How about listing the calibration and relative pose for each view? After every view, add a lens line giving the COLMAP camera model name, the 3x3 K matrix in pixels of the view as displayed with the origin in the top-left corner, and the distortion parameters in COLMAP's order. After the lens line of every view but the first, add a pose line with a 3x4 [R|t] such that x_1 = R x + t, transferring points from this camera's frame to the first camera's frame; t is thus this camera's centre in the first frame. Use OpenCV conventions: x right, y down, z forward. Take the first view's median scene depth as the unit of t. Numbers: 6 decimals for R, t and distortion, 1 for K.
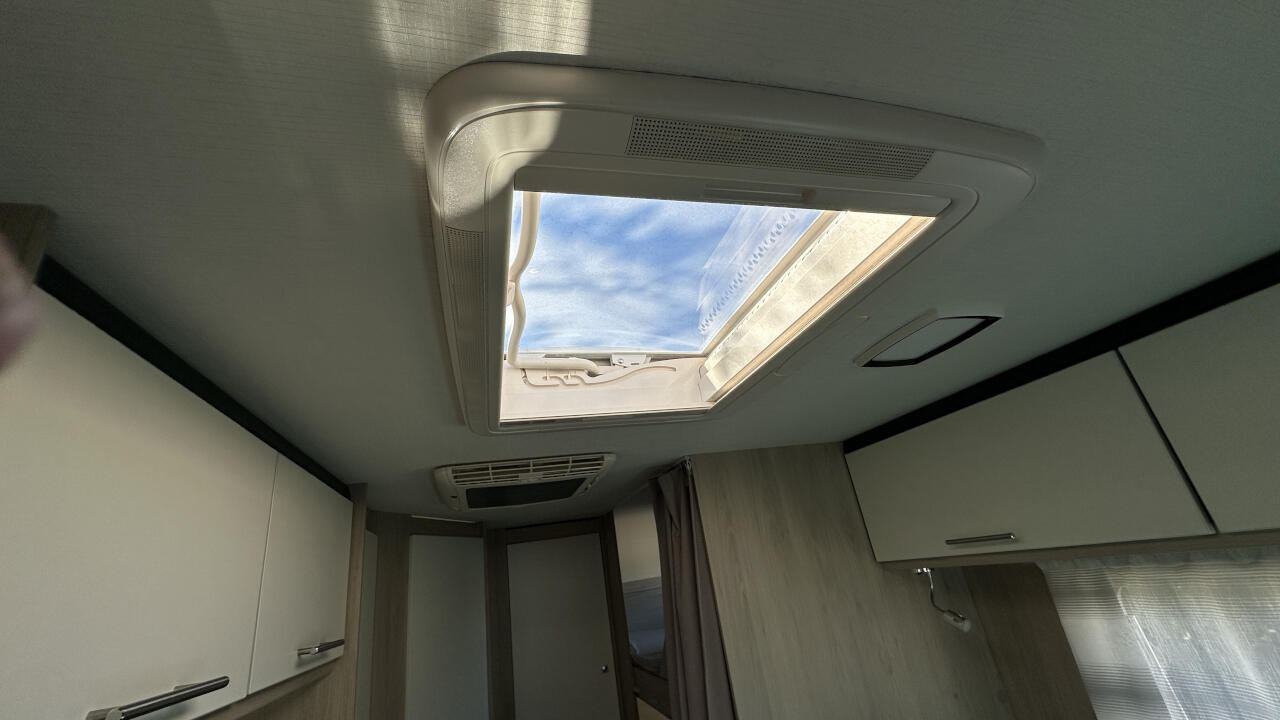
lens RADIAL K [[510.6, 0, 637.3], [0, 510.6, 360.2], [0, 0, 1]] dist [-0.003037, 0.000051]
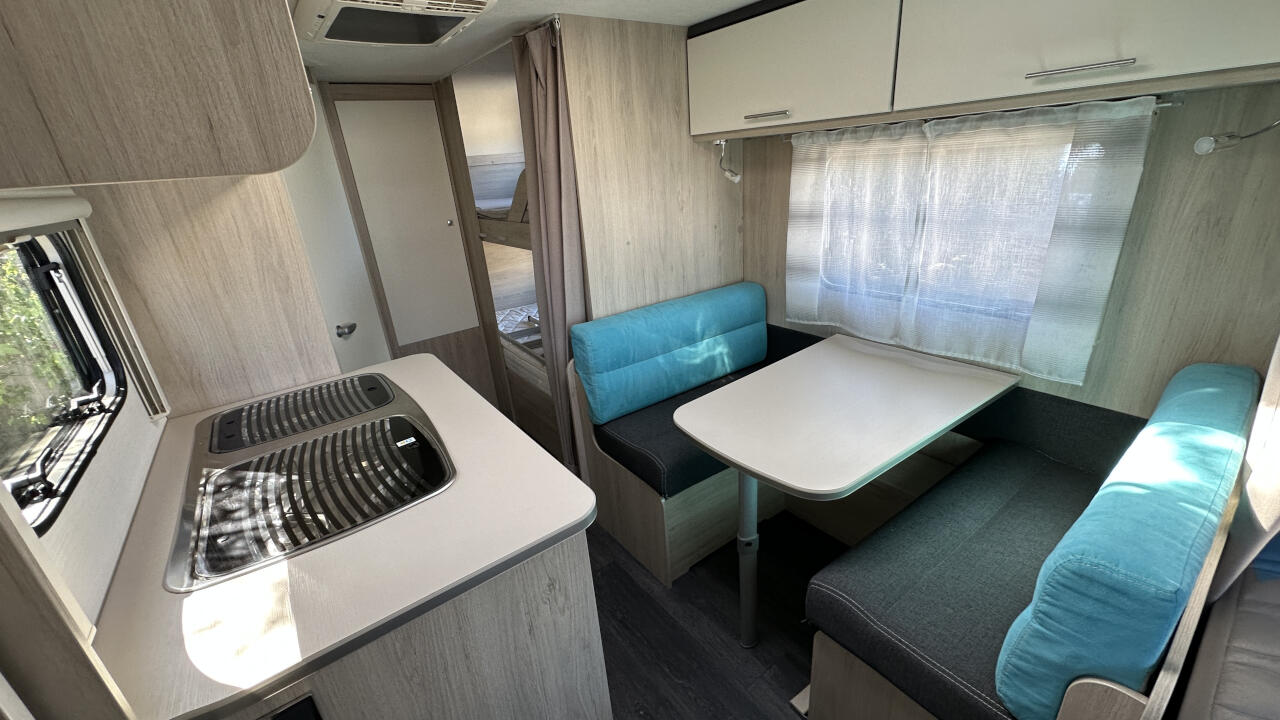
lens RADIAL K [[510.6, 0, 637.3], [0, 510.6, 360.2], [0, 0, 1]] dist [-0.003037, 0.000051]
pose [[0.928316, -0.067589, 0.365597, -0.186707], [-0.193022, 0.752817, 0.629292, 0.031734], [-0.317761, -0.654750, 0.685806, -0.250699]]
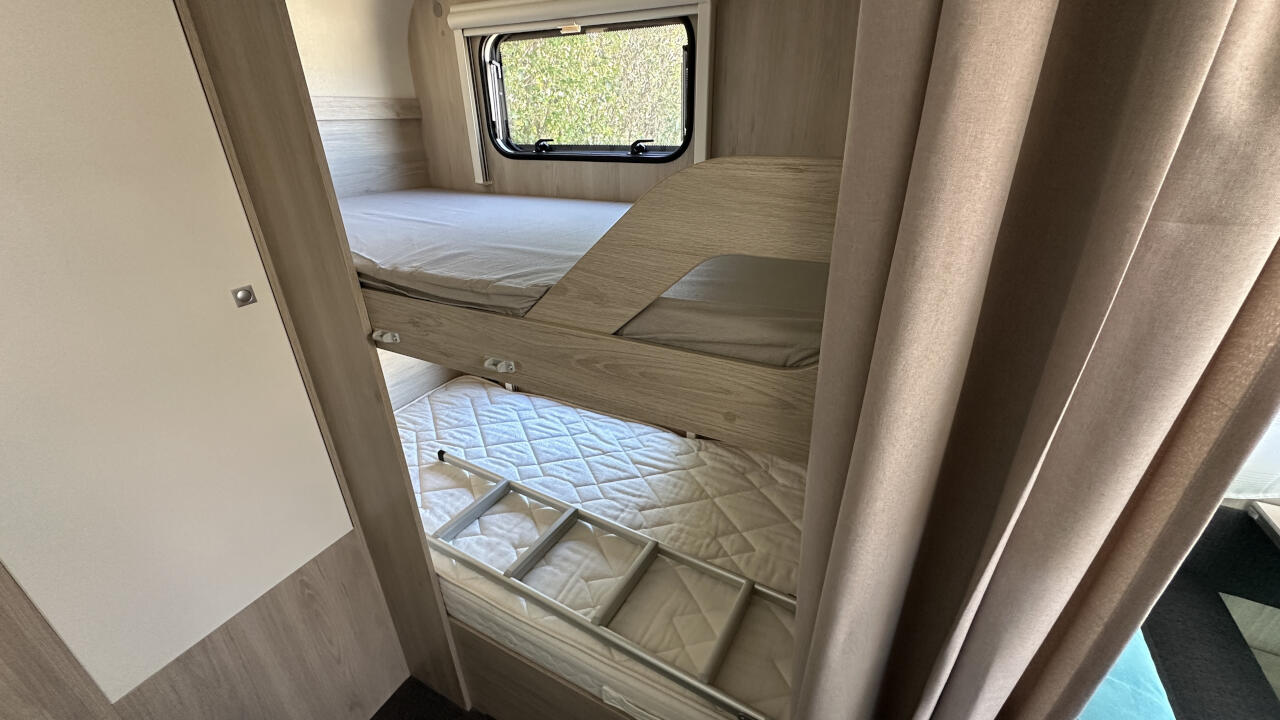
lens RADIAL K [[510.6, 0, 637.3], [0, 510.6, 360.2], [0, 0, 1]] dist [-0.003037, 0.000051]
pose [[0.672937, -0.199452, 0.712303, -0.243767], [-0.358219, 0.754638, 0.549728, 0.519381], [-0.647175, -0.625092, 0.436376, 0.980840]]
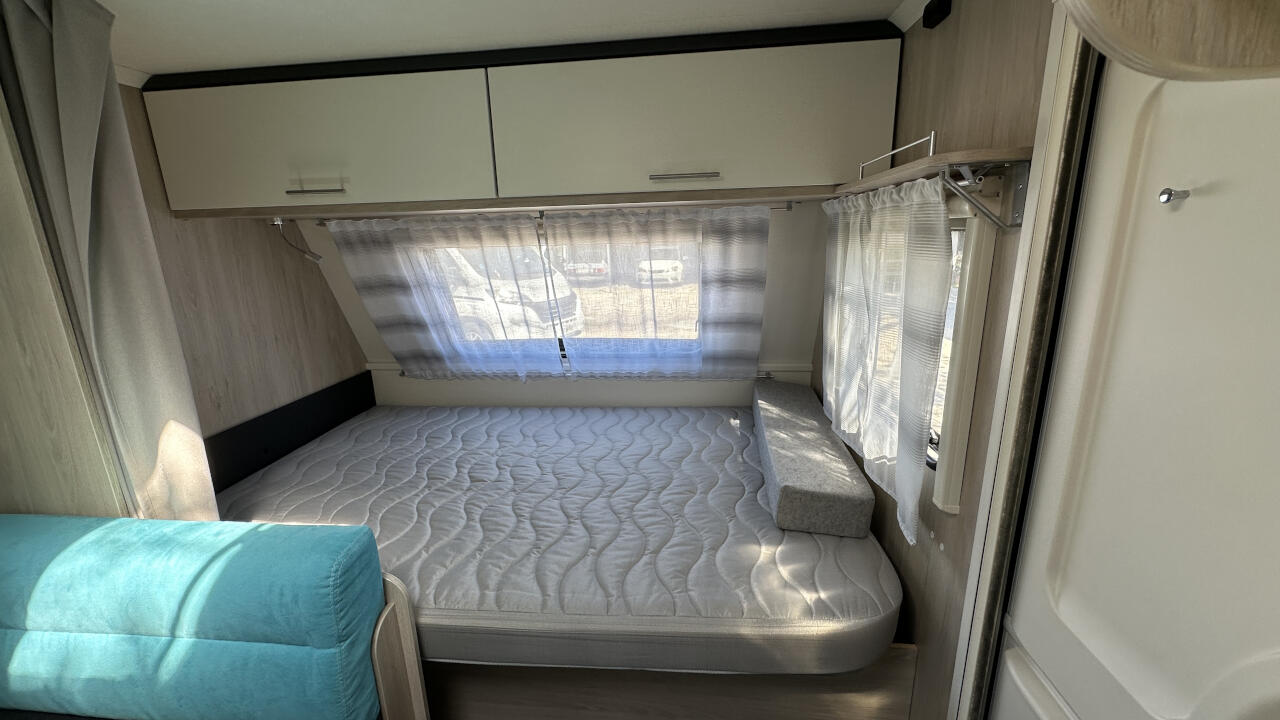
lens RADIAL K [[510.6, 0, 637.3], [0, 510.6, 360.2], [0, 0, 1]] dist [-0.003037, 0.000051]
pose [[-0.916430, 0.075046, 0.393095, -0.197438], [0.004857, 0.984273, -0.176587, 0.281405], [-0.400165, -0.159921, -0.902382, 0.271089]]
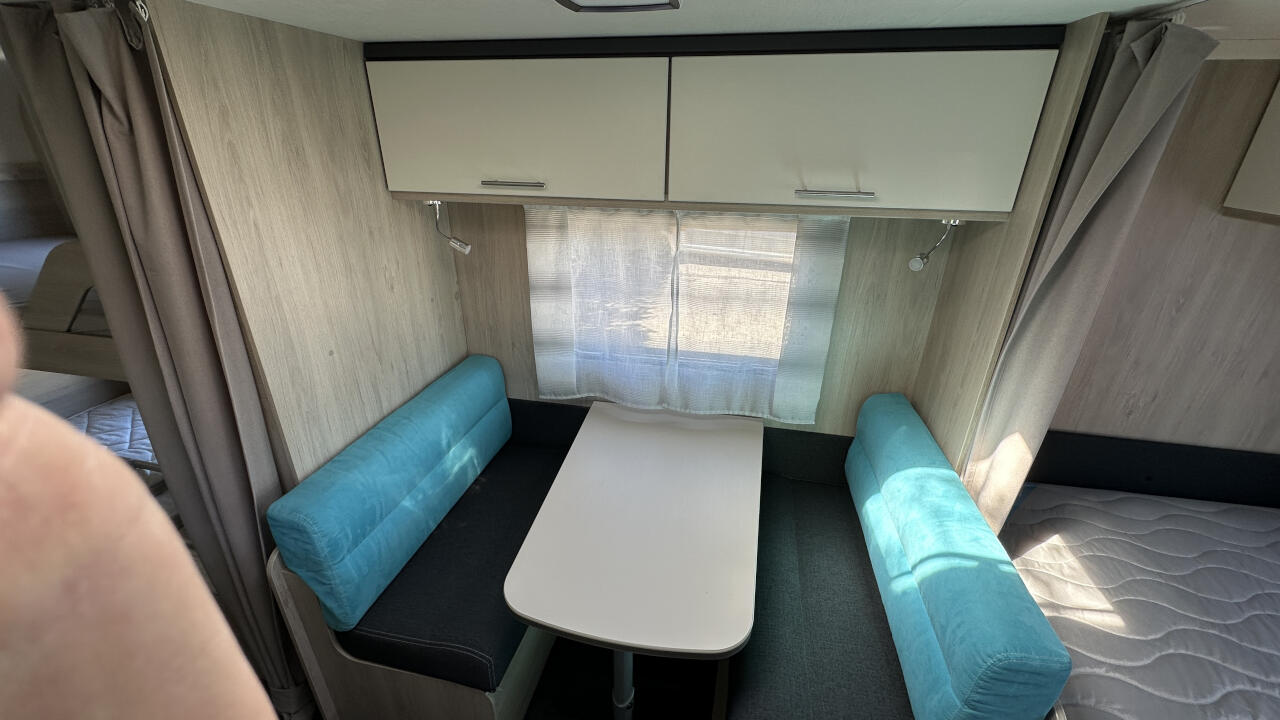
lens RADIAL K [[510.6, 0, 637.3], [0, 510.6, 360.2], [0, 0, 1]] dist [-0.003037, 0.000051]
pose [[0.442682, -0.229627, 0.866778, -0.243441], [-0.411103, 0.807098, 0.423776, 0.053761], [-0.796886, -0.543933, 0.262887, 0.203780]]
